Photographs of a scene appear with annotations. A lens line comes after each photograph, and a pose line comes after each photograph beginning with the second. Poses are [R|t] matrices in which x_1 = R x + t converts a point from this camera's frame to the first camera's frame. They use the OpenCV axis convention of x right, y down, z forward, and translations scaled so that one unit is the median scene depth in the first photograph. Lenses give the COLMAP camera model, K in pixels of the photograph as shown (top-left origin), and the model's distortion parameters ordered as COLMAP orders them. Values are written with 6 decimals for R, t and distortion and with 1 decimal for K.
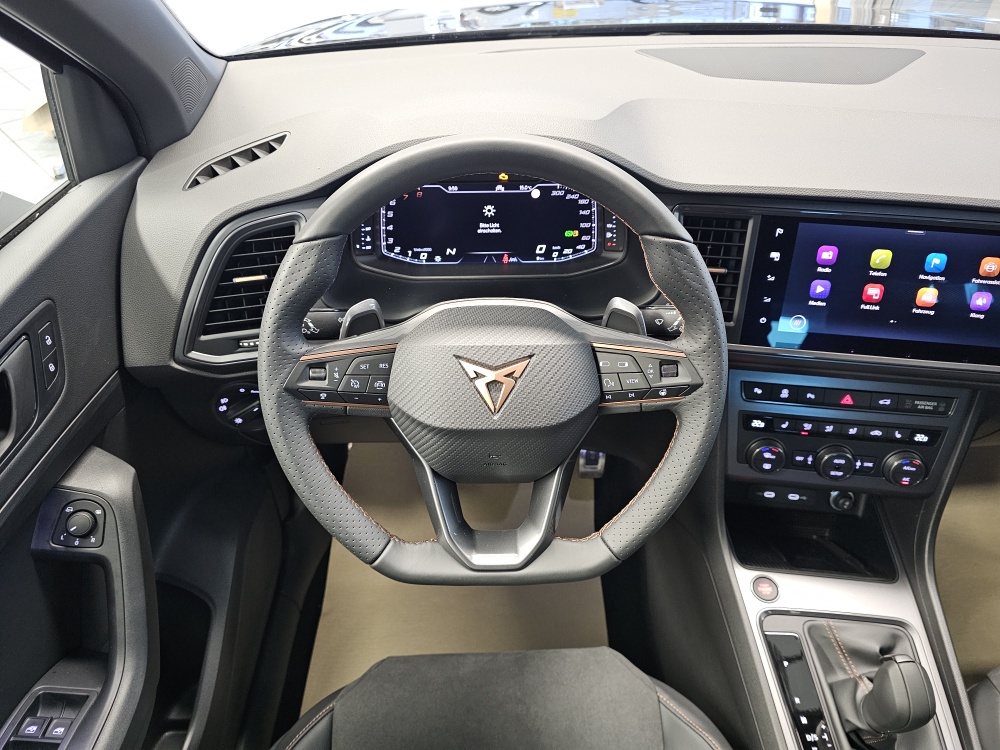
lens RADIAL K [[665.5, 0, 497.7], [0, 665.5, 372.1], [0, 0, 1]] dist [0.057297, -0.066340]
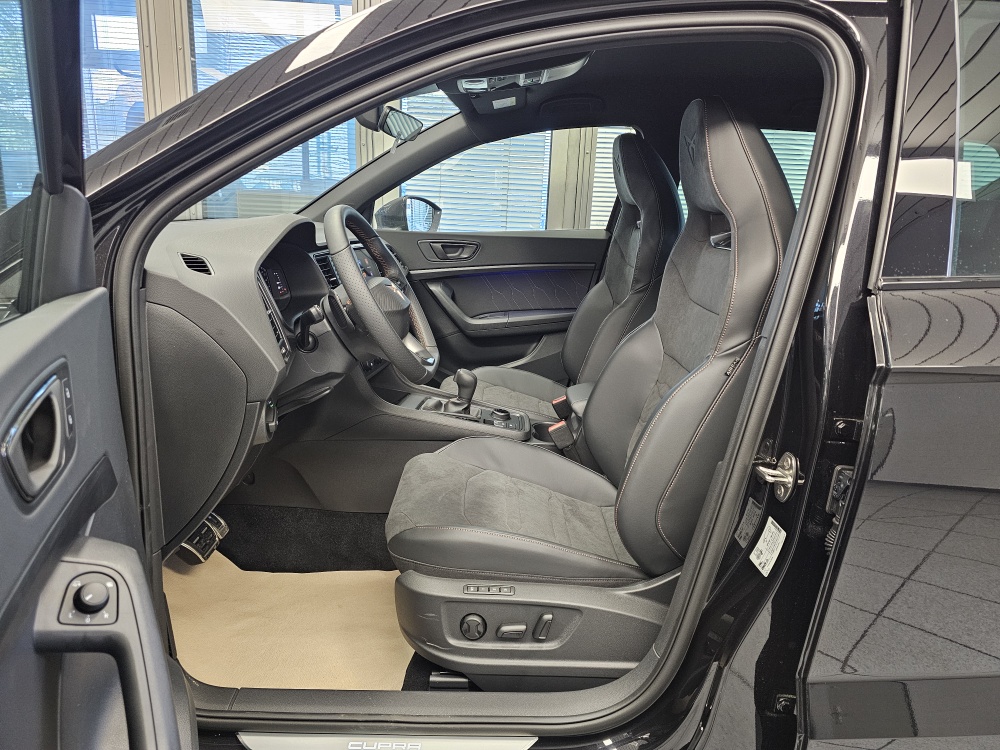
lens RADIAL K [[665.5, 0, 497.7], [0, 665.5, 372.1], [0, 0, 1]] dist [0.057297, -0.066340]
pose [[0.018710, -0.251700, 0.967624, -1.918892], [0.625697, 0.757806, 0.185023, 0.016297], [-0.779842, 0.601978, 0.171667, 0.363234]]
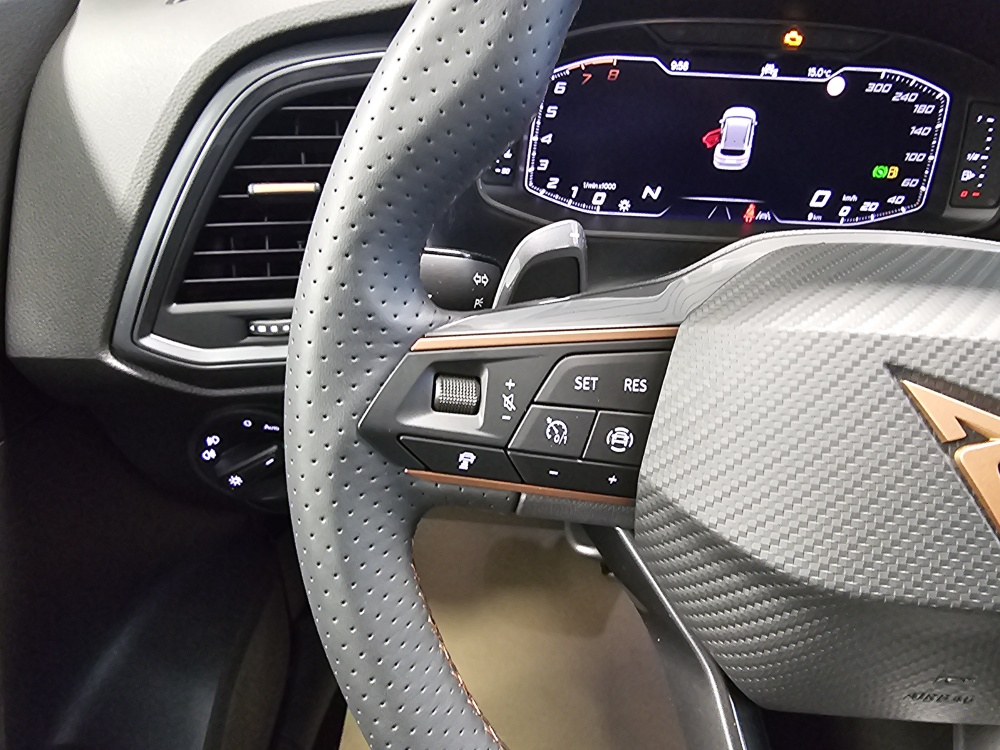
lens RADIAL K [[678.4, 0, 488.0], [0, 678.4, 373.3], [0, 0, 1]] dist [-0.004790, -0.004427]
pose [[0.996694, 0.069213, -0.042545, -0.190485], [-0.071969, 0.995149, -0.067074, 0.011255], [0.037697, 0.069914, 0.996841, 0.521692]]
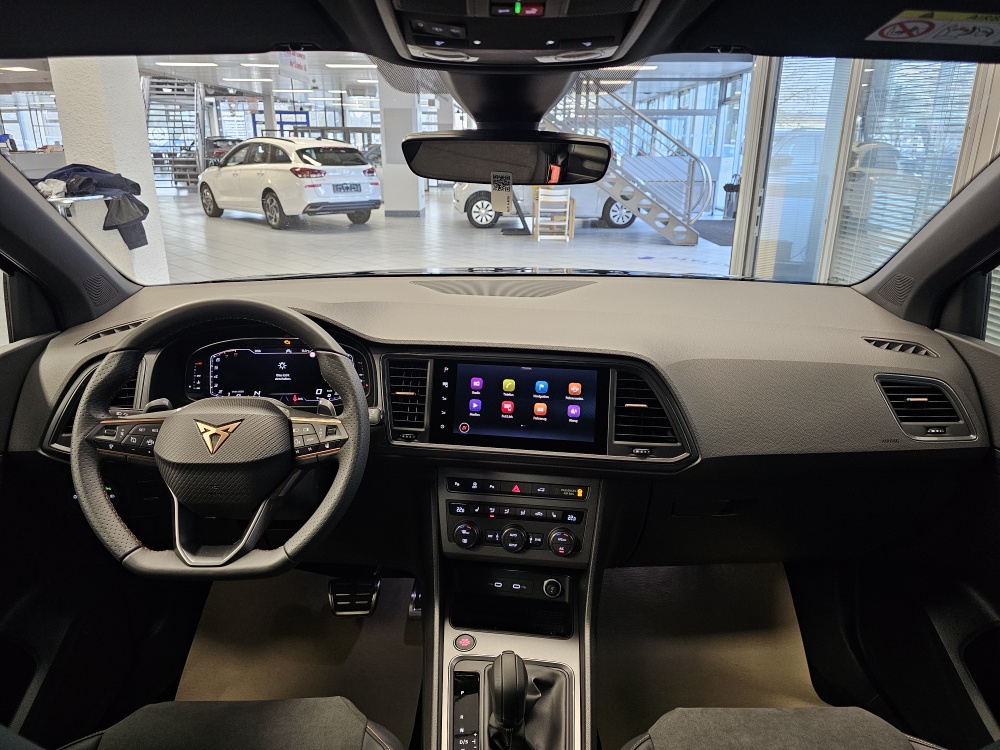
lens RADIAL K [[665.5, 0, 497.7], [0, 665.5, 372.1], [0, 0, 1]] dist [0.057297, -0.066340]
pose [[0.999900, 0.001744, -0.014050, 0.546160], [-0.006976, 0.924225, -0.381785, 0.382681], [0.012319, 0.381845, 0.924144, -0.430473]]
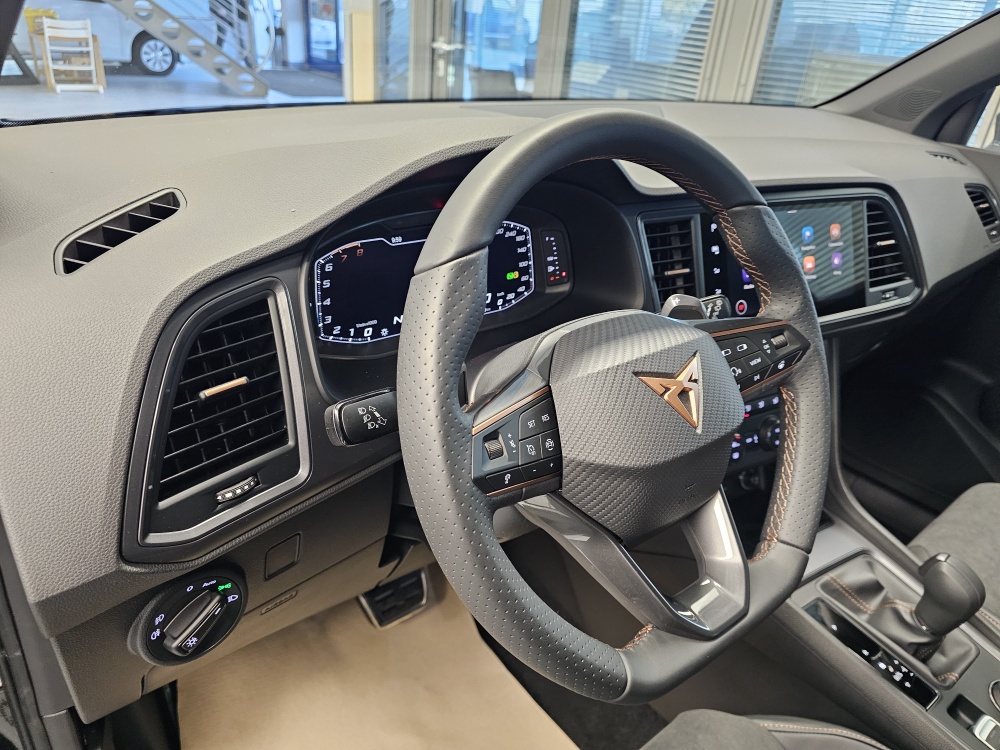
lens RADIAL K [[679.0, 0, 501.6], [0, 679.0, 382.6], [0, 0, 1]] dist [0.056140, -0.068548]
pose [[0.793752, -0.237993, 0.559747, -0.505790], [0.339949, 0.936703, -0.083798, 0.000143], [-0.504373, 0.256800, 0.824416, 0.322312]]
